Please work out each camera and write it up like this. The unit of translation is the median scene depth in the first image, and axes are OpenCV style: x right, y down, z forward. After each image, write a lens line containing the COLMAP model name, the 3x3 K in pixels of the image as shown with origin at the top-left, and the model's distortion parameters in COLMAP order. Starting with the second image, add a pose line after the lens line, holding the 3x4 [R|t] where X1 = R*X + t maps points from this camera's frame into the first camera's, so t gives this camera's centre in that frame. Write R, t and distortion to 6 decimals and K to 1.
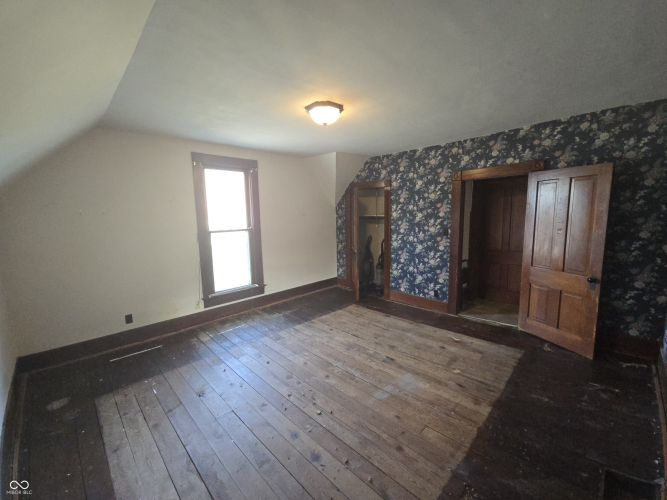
lens RADIAL K [[269.4, 0, 334.2], [0, 269.4, 246.1], [0, 0, 1]] dist [0.001109, -0.007503]
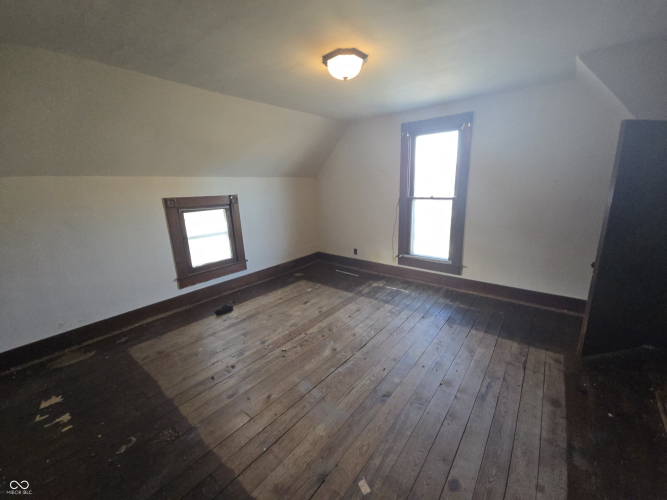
lens RADIAL K [[269.4, 0, 334.7], [0, 269.4, 248.8], [0, 0, 1]] dist [0.001109, -0.007503]
pose [[0.115714, 0.254922, -0.960013, 0.578650], [-0.098248, 0.964703, 0.244325, -0.088946], [0.988412, 0.066048, 0.136675, 0.568945]]
